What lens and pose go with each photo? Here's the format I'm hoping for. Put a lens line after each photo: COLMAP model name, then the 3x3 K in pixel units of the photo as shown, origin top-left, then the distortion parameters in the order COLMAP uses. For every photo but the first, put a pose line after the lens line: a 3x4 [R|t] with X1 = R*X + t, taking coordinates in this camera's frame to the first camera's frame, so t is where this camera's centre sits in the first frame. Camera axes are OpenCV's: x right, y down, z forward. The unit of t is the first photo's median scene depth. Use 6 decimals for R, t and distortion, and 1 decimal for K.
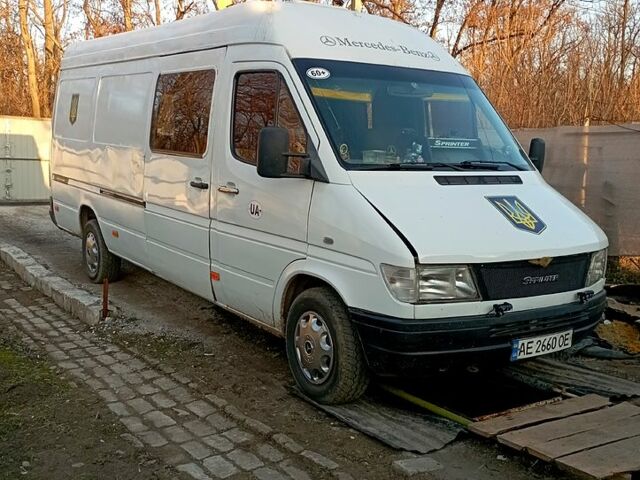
lens RADIAL K [[769.6, 0, 320.0], [0, 769.6, 240.0], [0, 0, 1]] dist [0.069978, -0.015431]
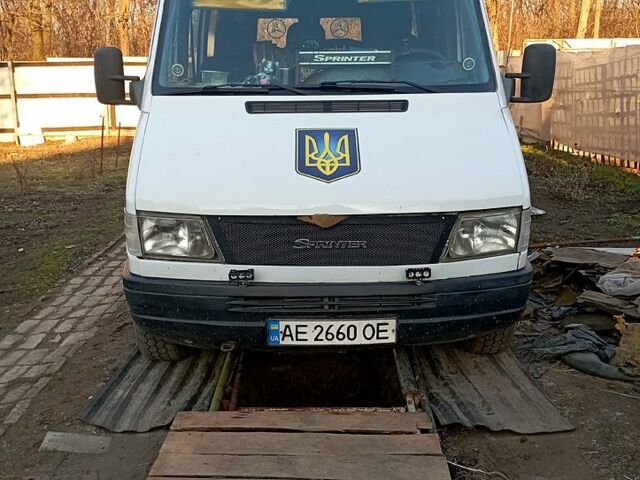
lens RADIAL K [[769.6, 0, 320.0], [0, 769.6, 240.0], [0, 0, 1]] dist [0.069978, -0.015431]
pose [[0.797527, 0.095461, -0.595683, 0.710064], [-0.039468, 0.993542, 0.106378, -0.029991], [0.601991, -0.061329, 0.796144, 0.414765]]
